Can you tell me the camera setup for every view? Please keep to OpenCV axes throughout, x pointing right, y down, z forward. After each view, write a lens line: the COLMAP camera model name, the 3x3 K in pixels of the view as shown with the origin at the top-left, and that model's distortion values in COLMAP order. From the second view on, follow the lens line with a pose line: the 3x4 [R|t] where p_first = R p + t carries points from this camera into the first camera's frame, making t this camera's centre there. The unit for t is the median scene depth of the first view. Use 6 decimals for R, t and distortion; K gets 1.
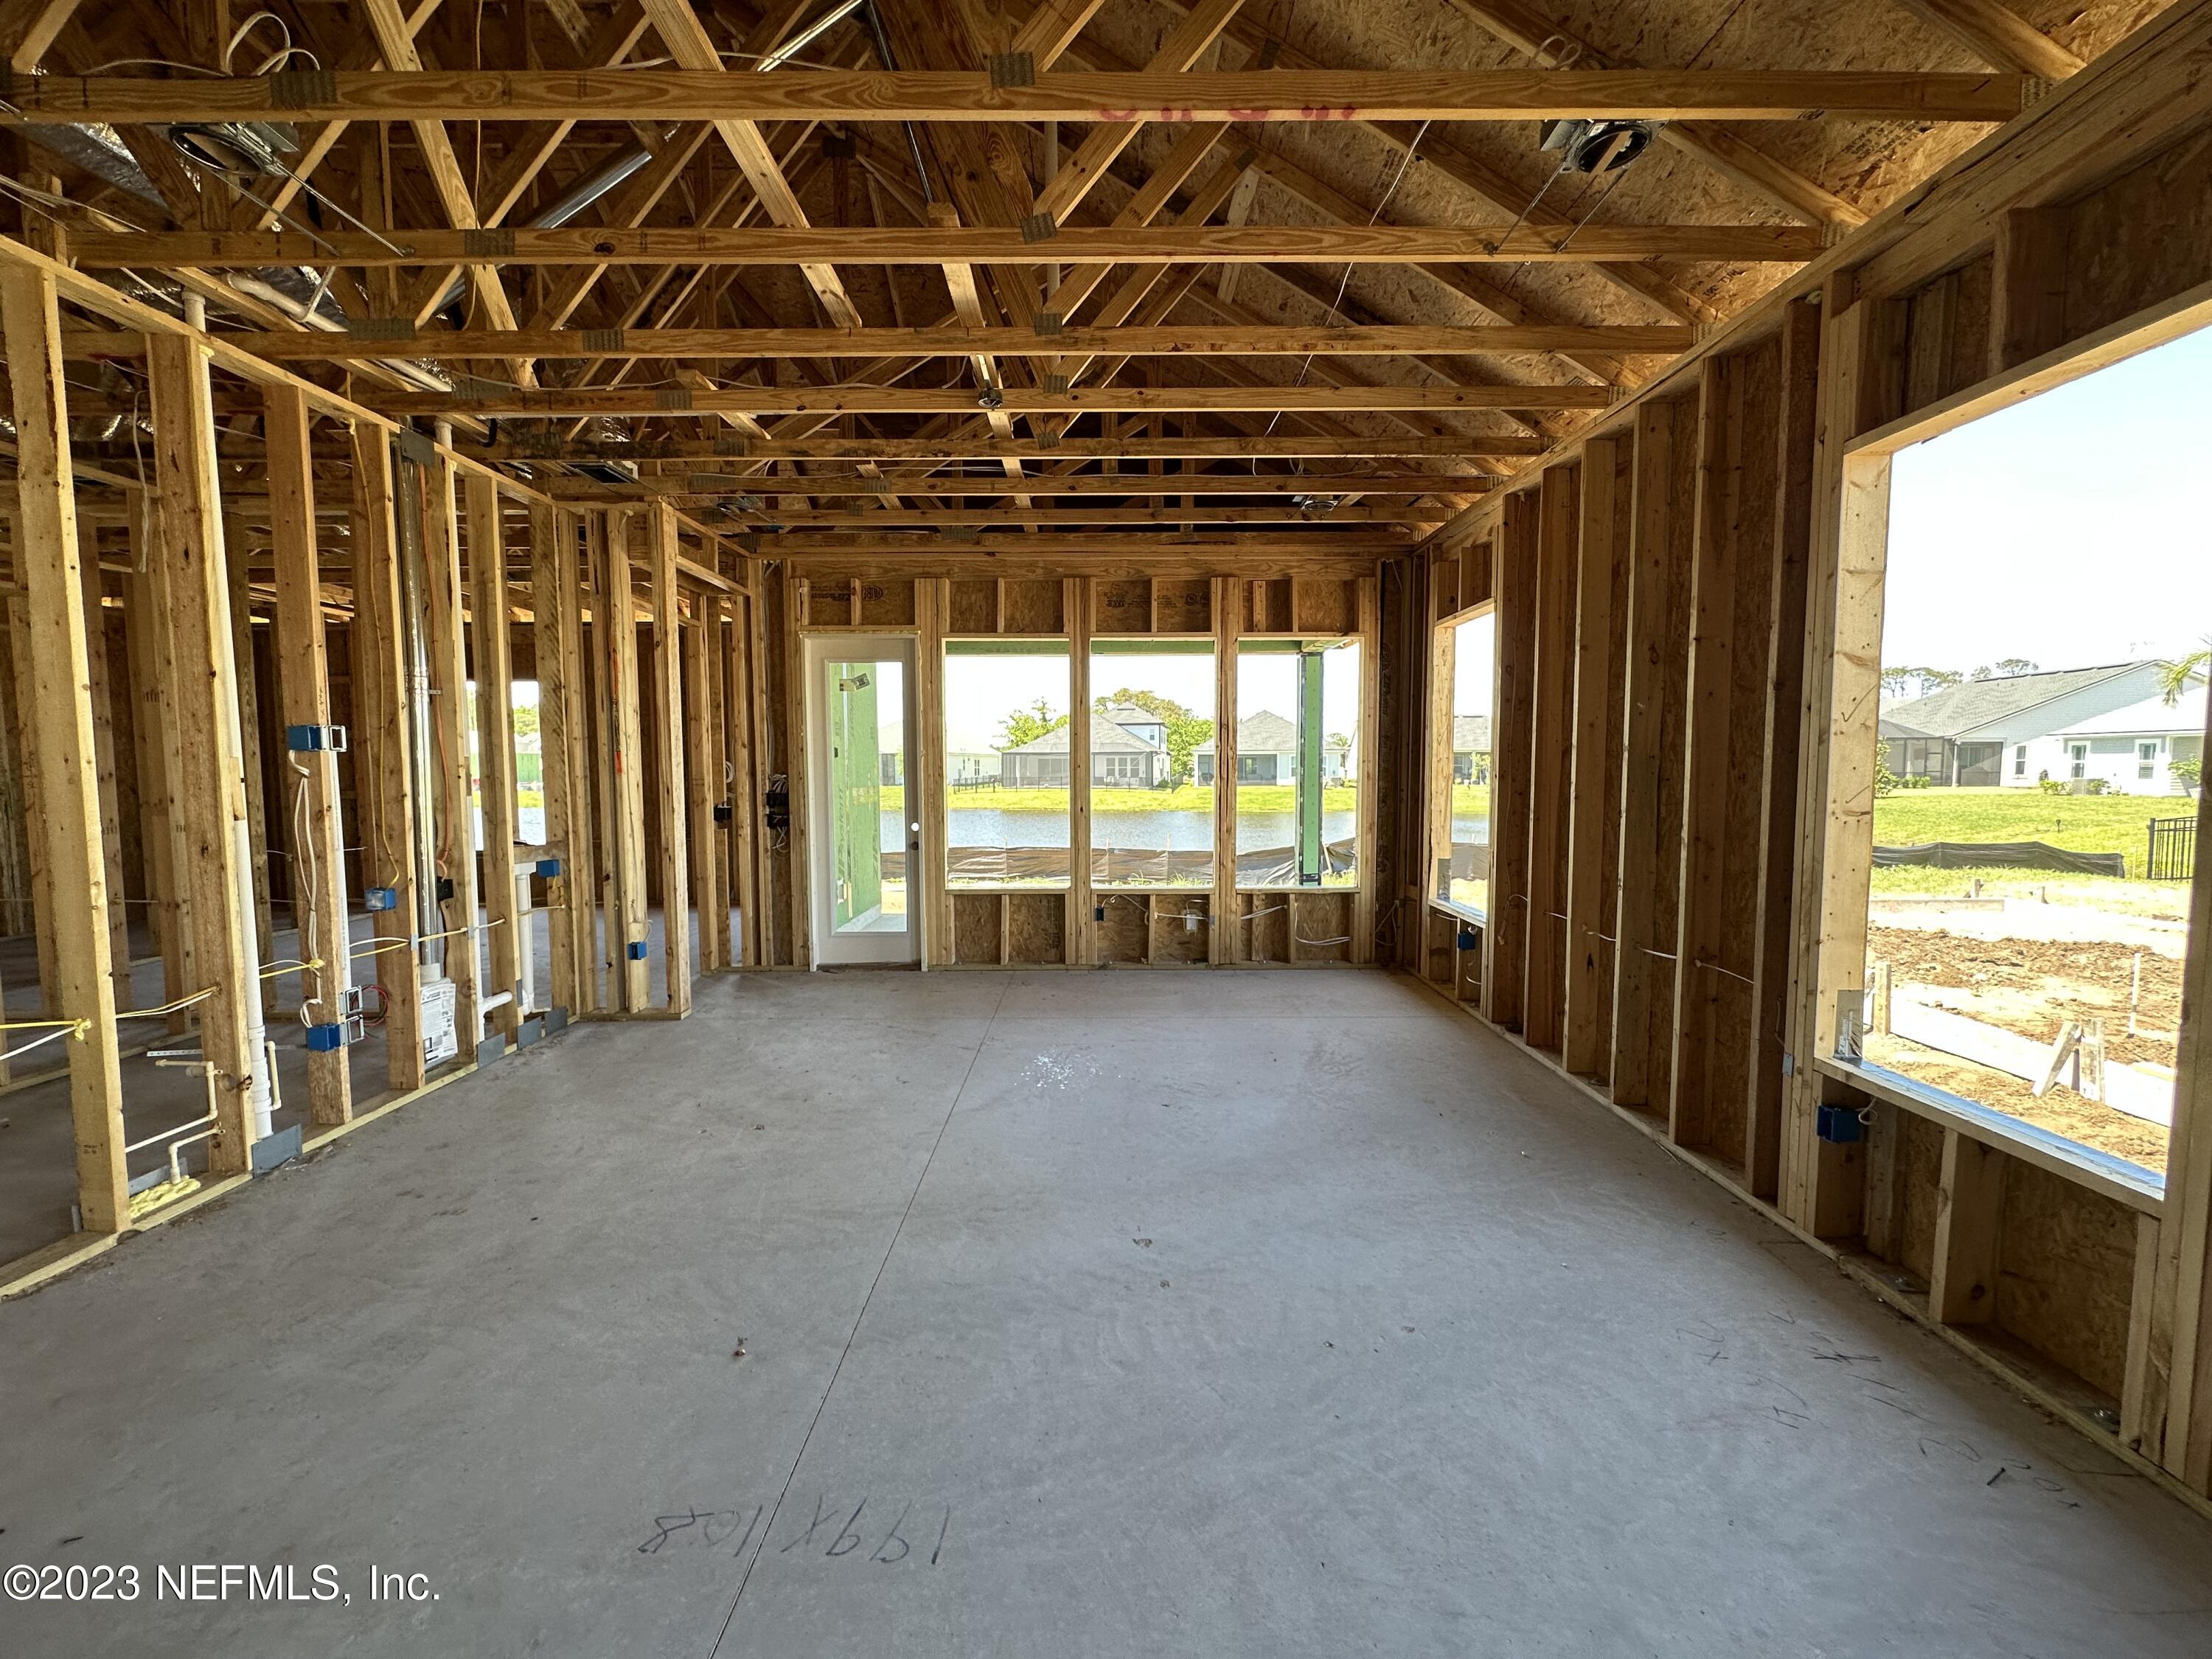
lens RADIAL K [[885.6, 0, 1111.4], [0, 885.6, 825.0], [0, 0, 1]] dist [-0.003509, -0.000024]
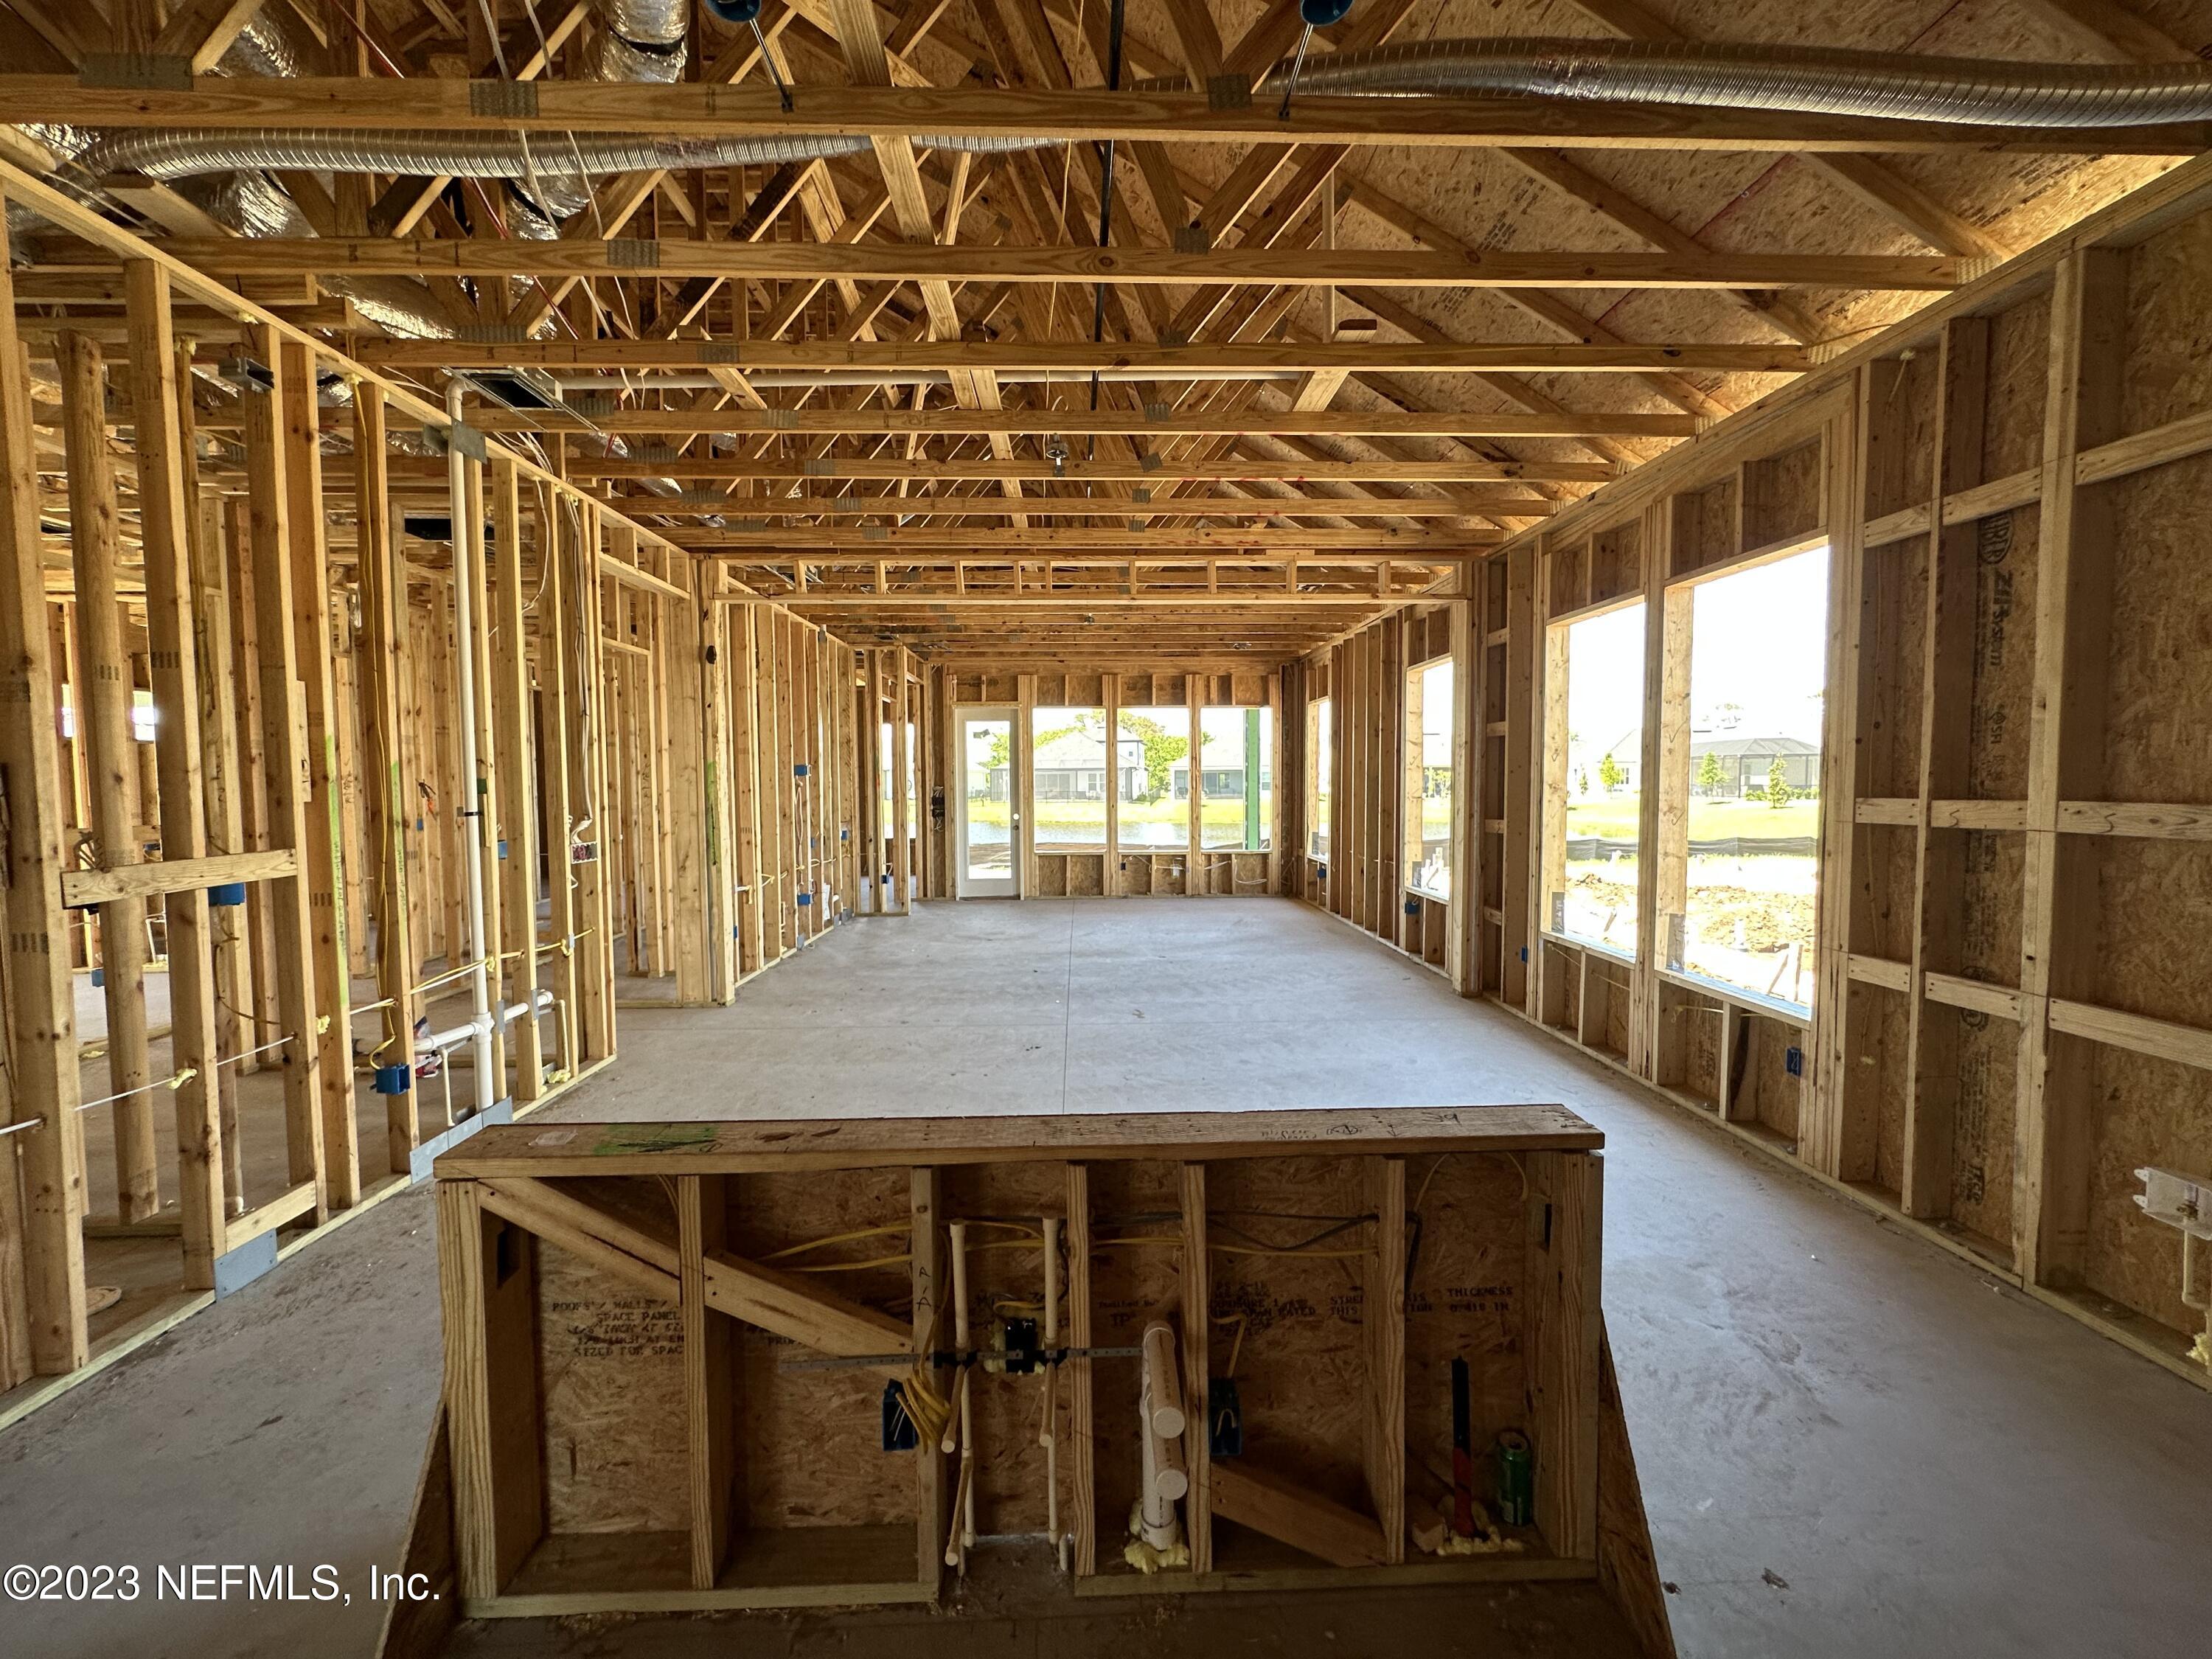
lens RADIAL K [[885.6, 0, 1102.5], [0, 885.6, 829.1], [0, 0, 1]] dist [-0.003509, -0.000024]
pose [[0.999833, -0.003800, 0.017857, -0.084515], [0.004018, 0.999918, -0.012184, 0.048900], [-0.017809, 0.012254, 0.999766, -0.738909]]
